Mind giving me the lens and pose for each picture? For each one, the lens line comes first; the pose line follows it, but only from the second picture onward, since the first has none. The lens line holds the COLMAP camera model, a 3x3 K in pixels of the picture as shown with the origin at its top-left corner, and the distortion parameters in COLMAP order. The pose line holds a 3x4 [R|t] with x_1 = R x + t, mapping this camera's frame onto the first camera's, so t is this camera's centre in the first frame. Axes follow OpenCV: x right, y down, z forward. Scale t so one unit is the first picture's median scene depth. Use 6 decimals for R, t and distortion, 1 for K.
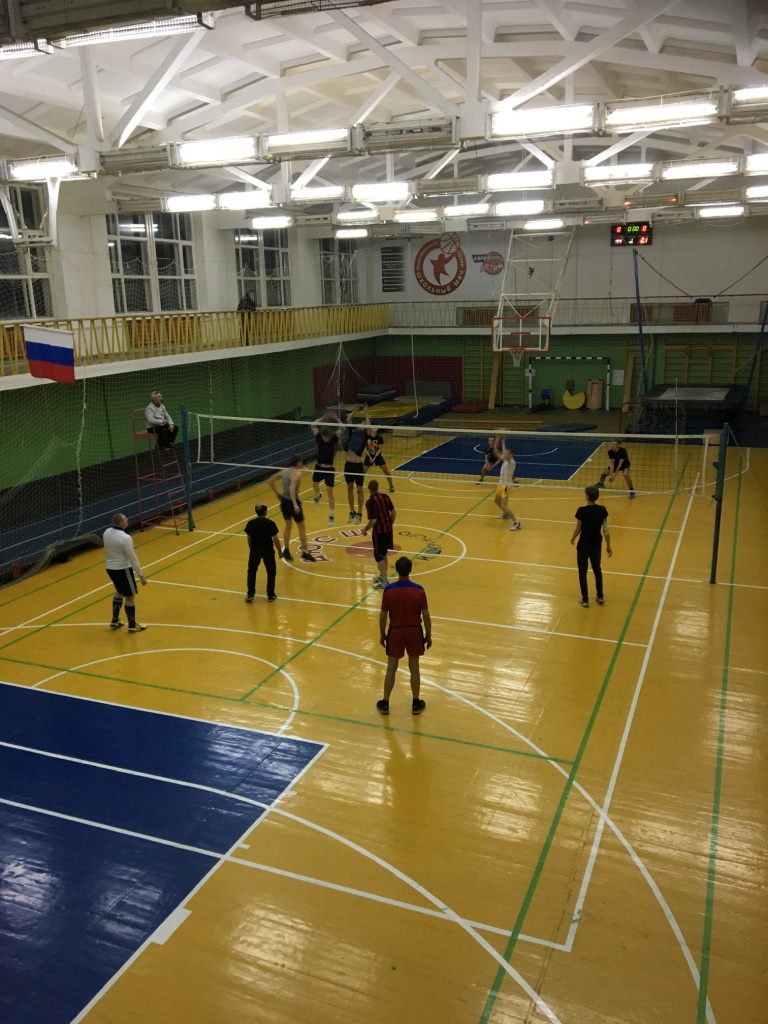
lens RADIAL K [[838.8, 0, 399.4], [0, 838.8, 513.4], [0, 0, 1]] dist [0.034789, -0.014310]
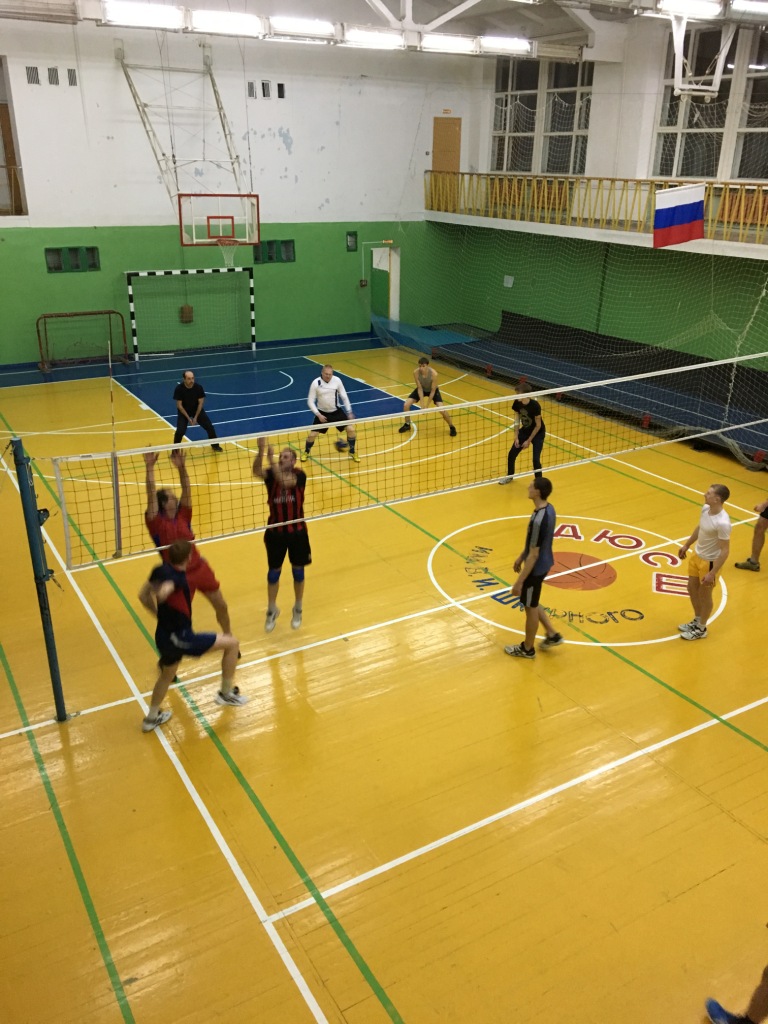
lens RADIAL K [[838.8, 0, 399.4], [0, 838.8, 513.4], [0, 0, 1]] dist [0.034789, -0.014310]
pose [[-0.603627, 0.332513, -0.724617, 0.598644], [-0.198636, 0.817493, 0.540601, -0.384710], [0.772126, 0.470257, -0.427411, 1.380280]]
